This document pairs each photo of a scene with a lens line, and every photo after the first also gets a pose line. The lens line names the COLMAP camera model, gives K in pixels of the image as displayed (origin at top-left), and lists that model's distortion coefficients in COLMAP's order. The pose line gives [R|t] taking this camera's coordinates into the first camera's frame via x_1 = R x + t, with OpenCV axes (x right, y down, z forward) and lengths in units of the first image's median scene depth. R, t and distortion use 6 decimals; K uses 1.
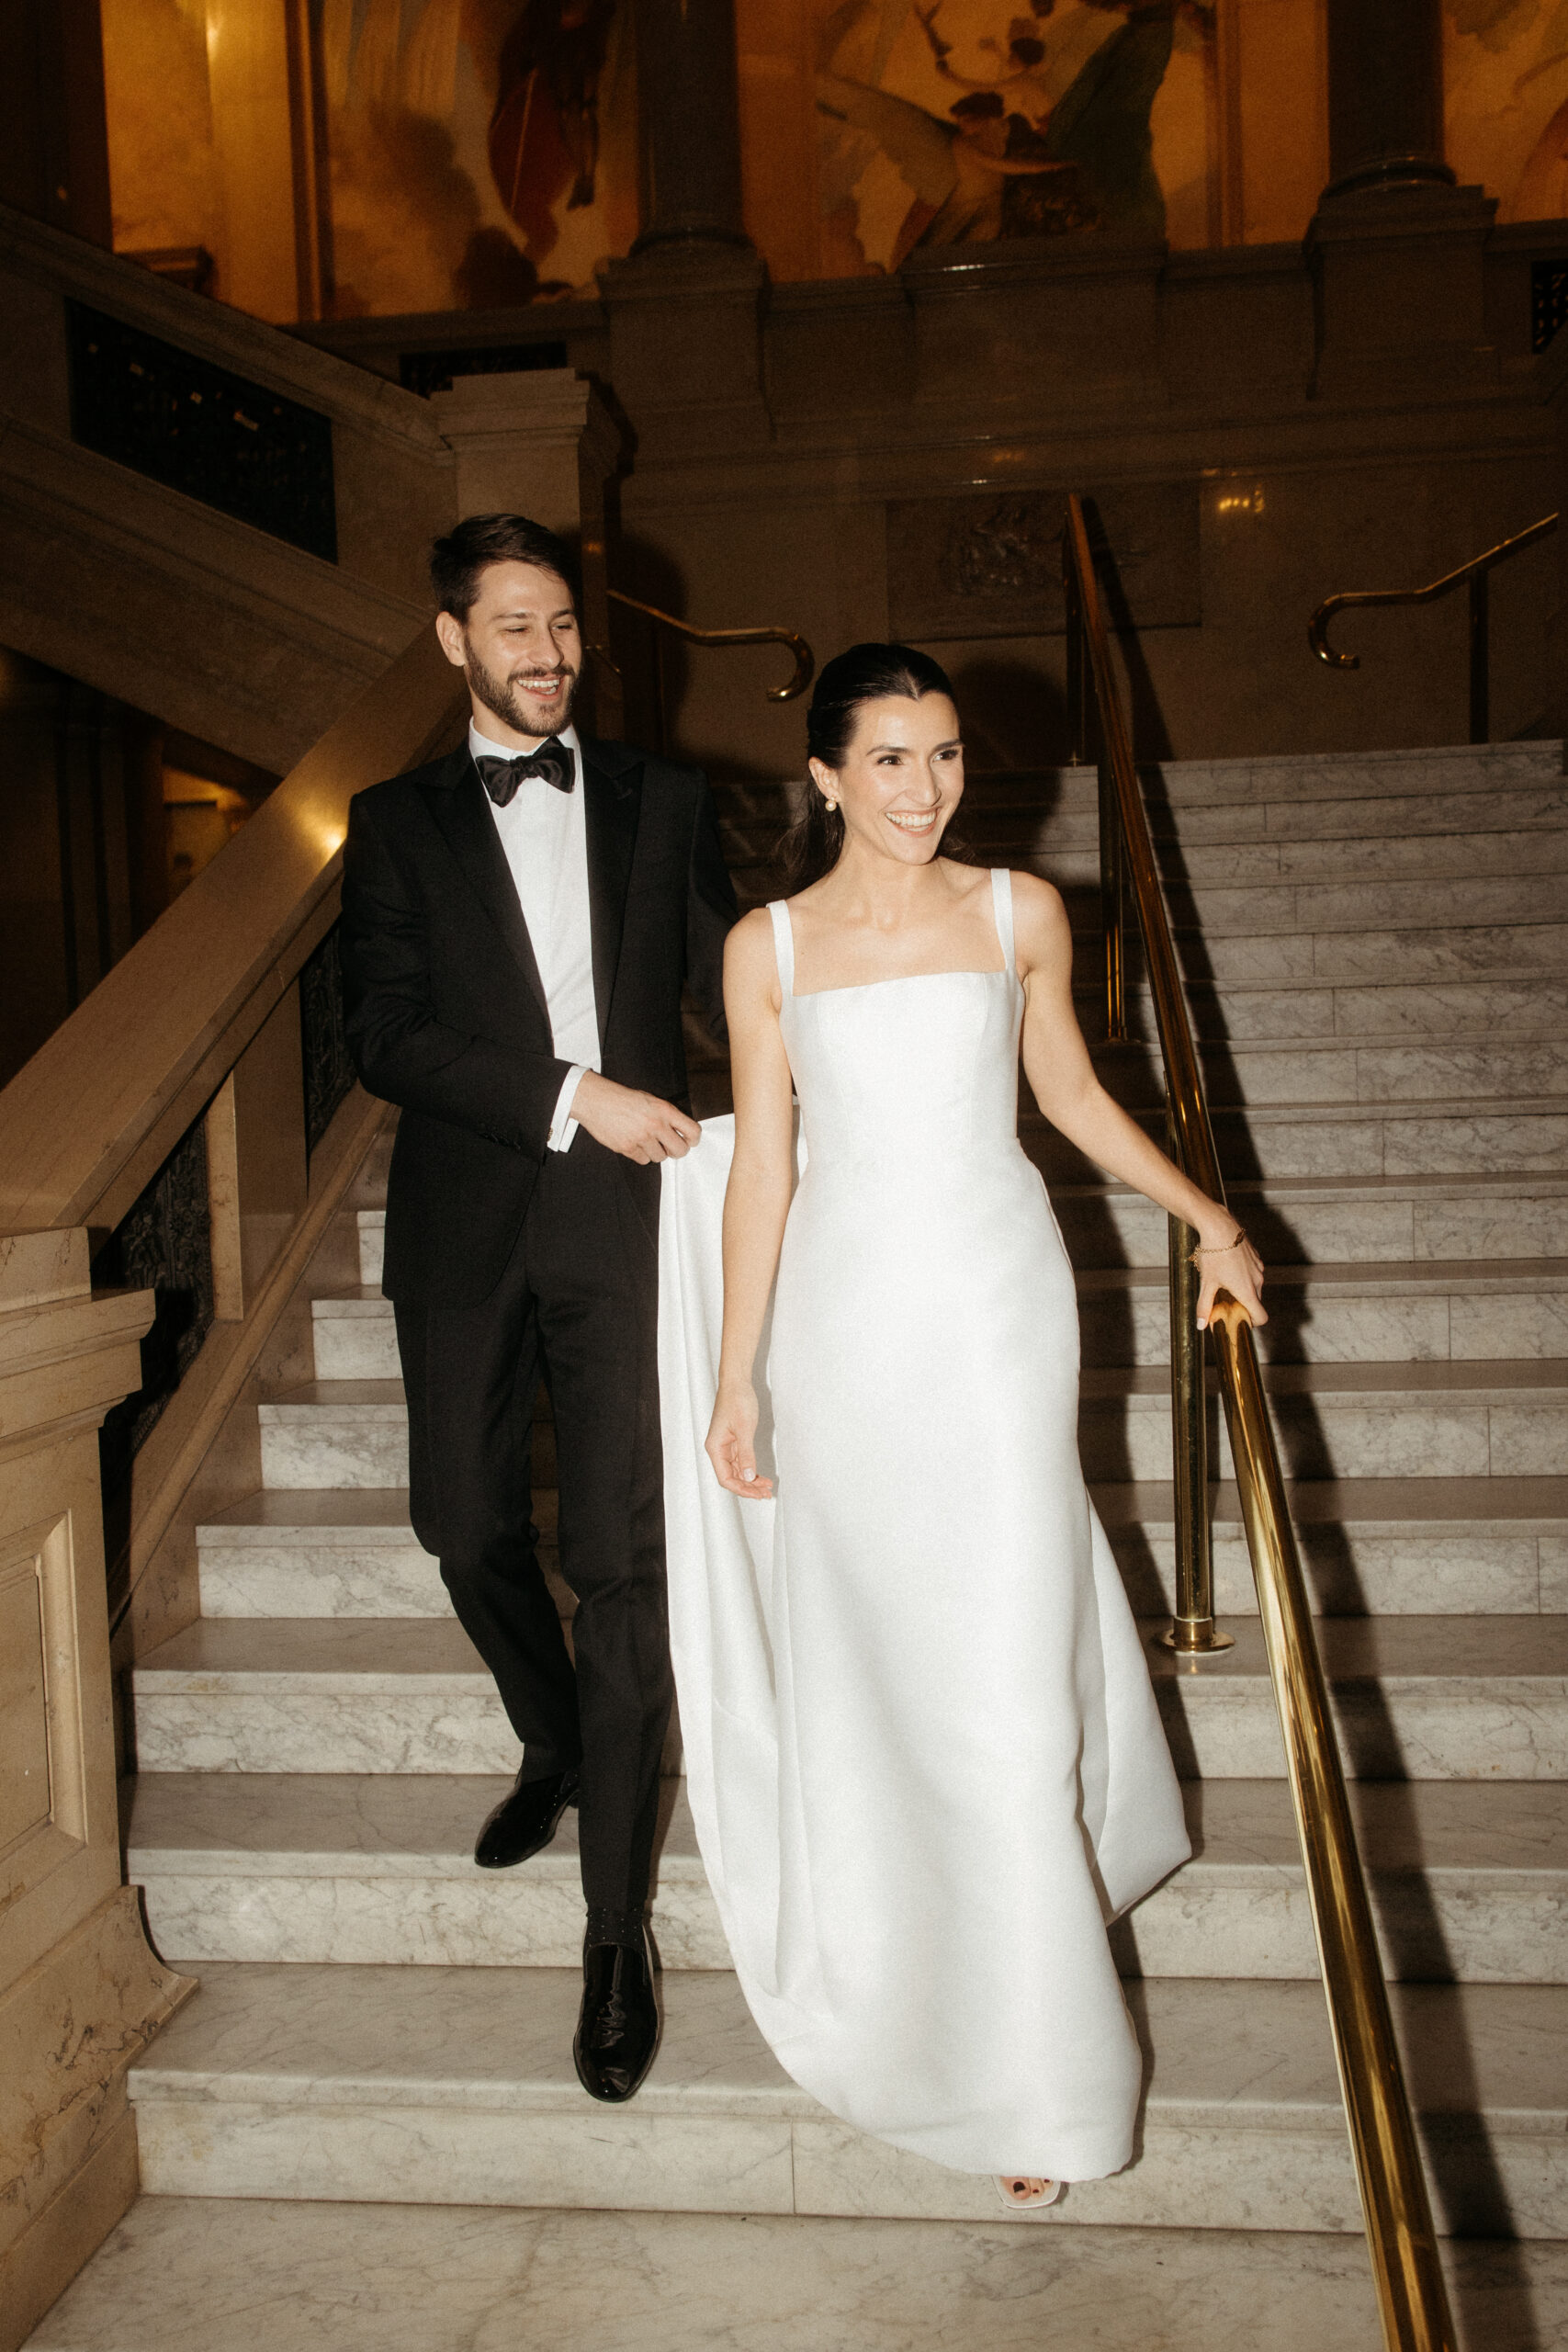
lens RADIAL K [[1899.4, 0, 772.8], [0, 1899.4, 1172.0], [0, 0, 1]] dist [-0.001525, -0.007112]
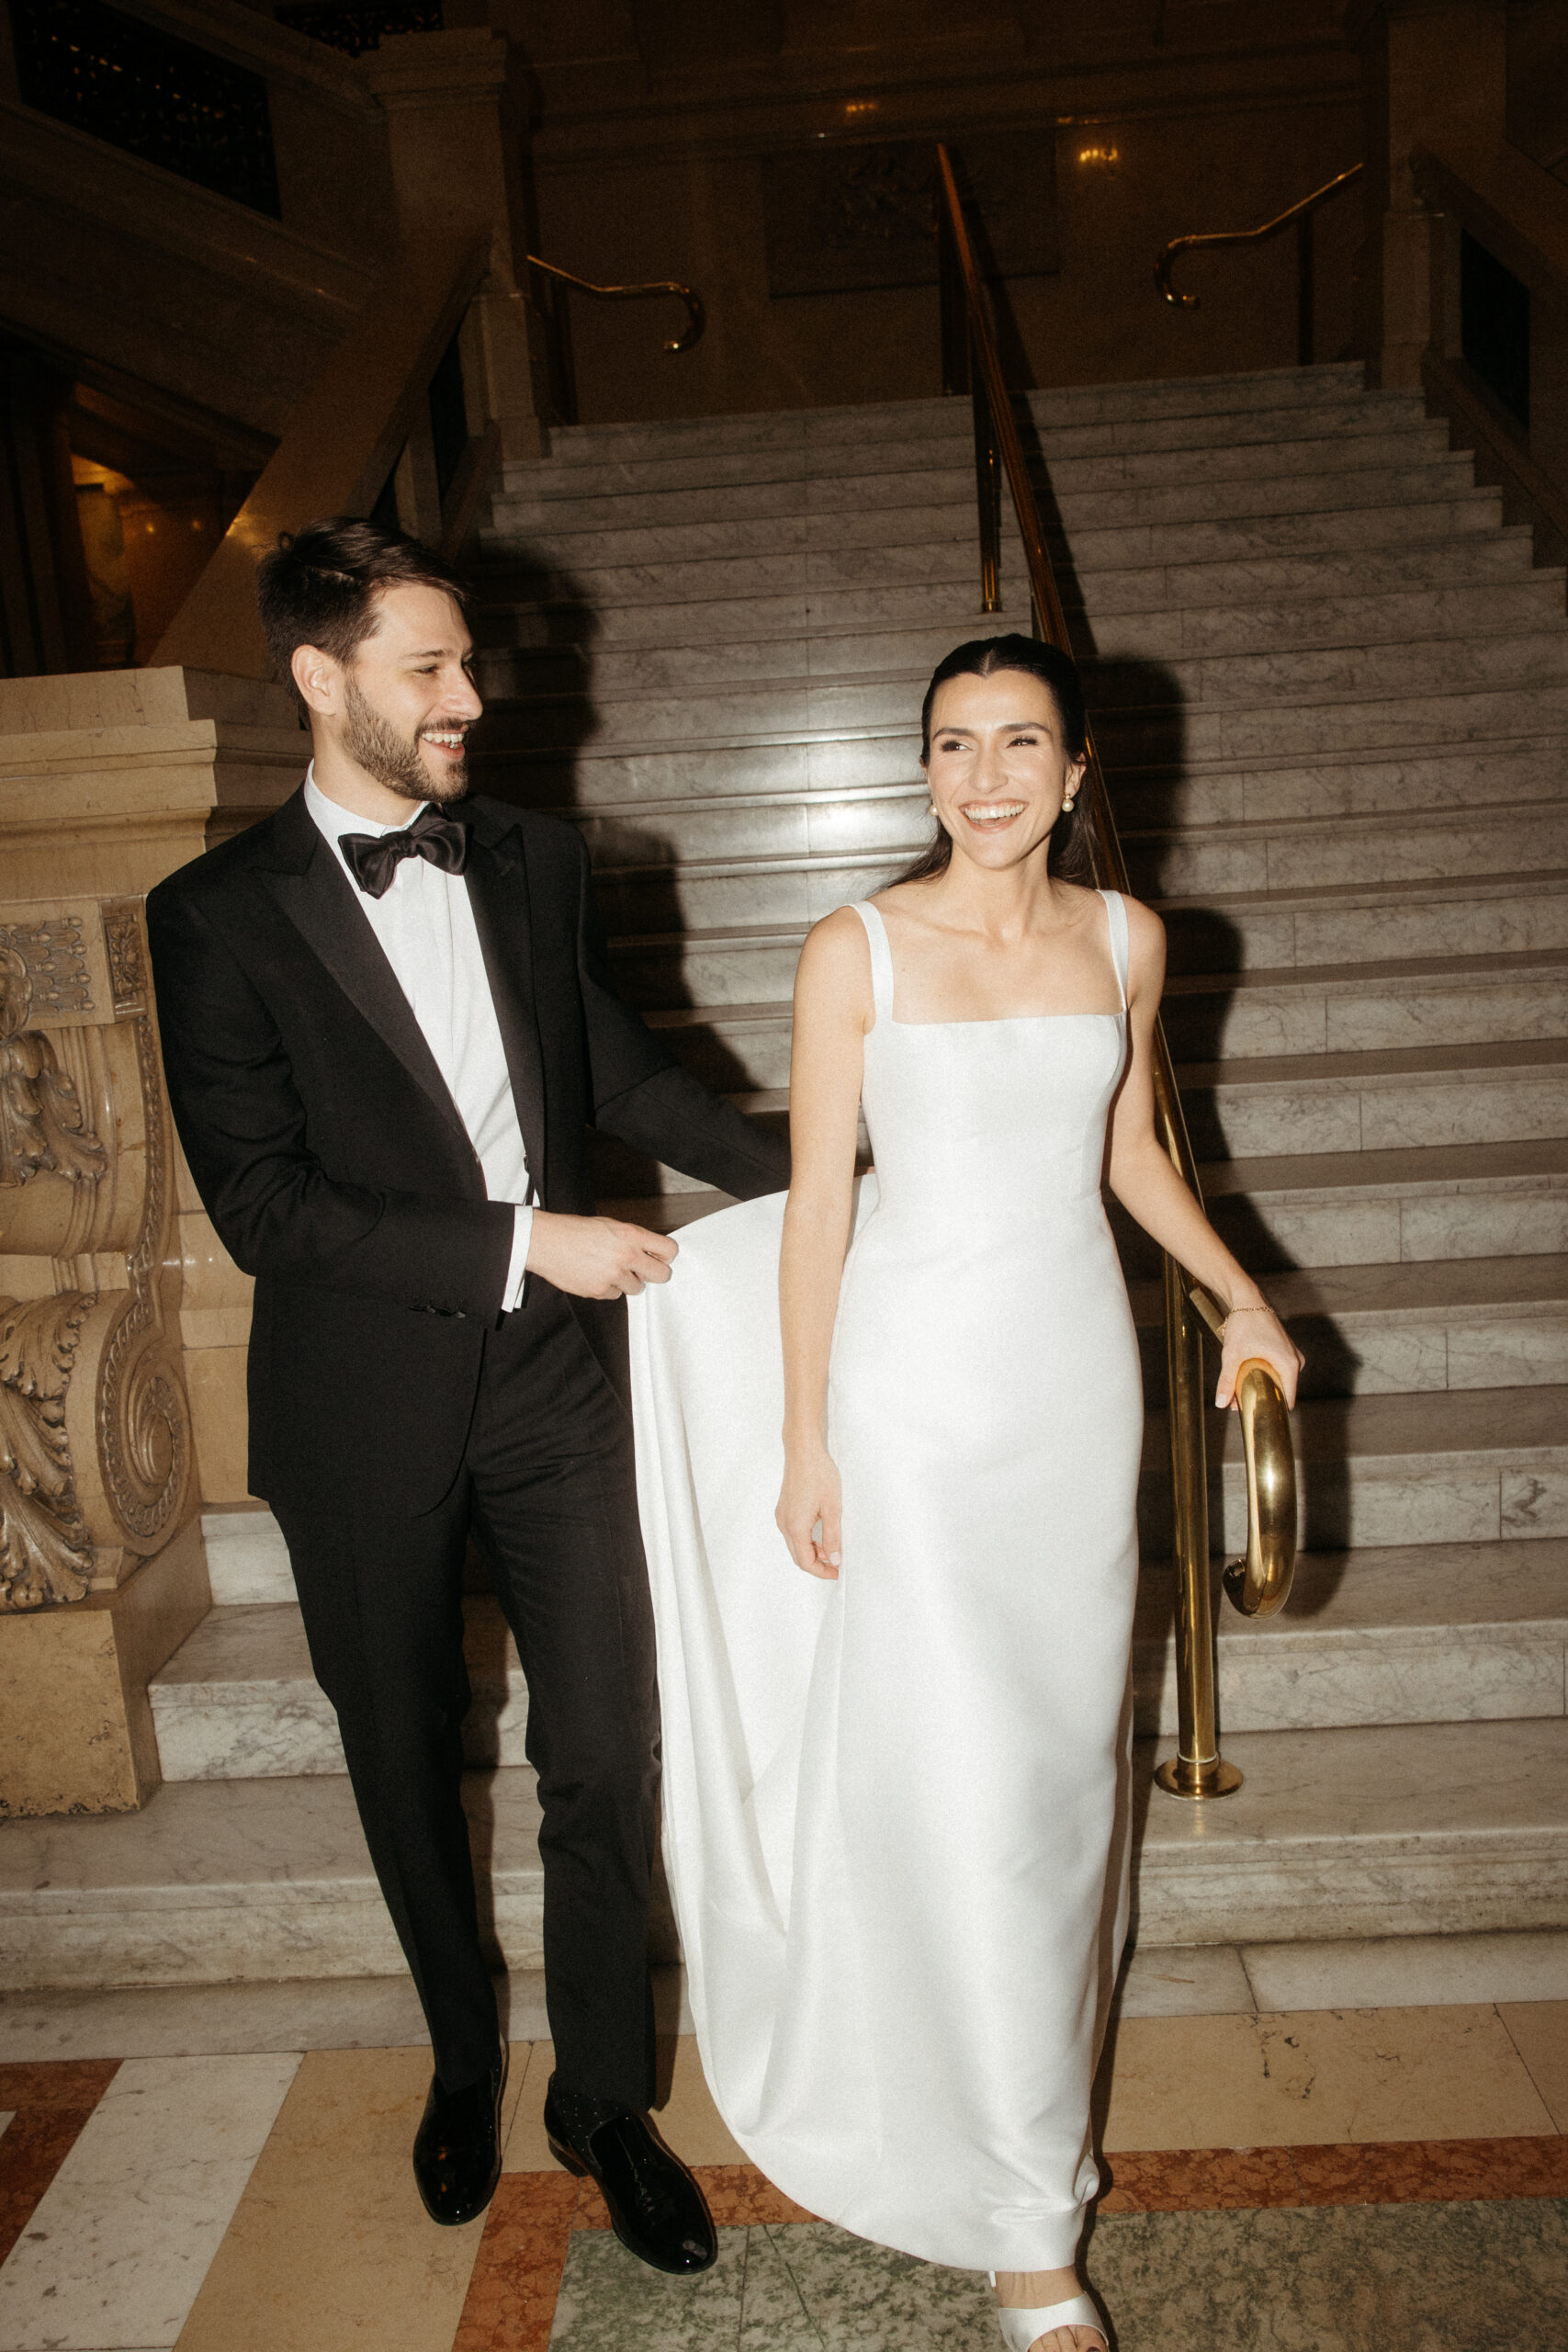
lens RADIAL K [[1899.4, 0, 795.6], [0, 1899.4, 1184.7], [0, 0, 1]] dist [-0.001525, -0.007112]
pose [[0.996196, -0.053097, 0.069097, -0.043024], [0.041762, 0.986837, 0.156234, 0.081707], [-0.076483, -0.152754, 0.985300, -0.218311]]
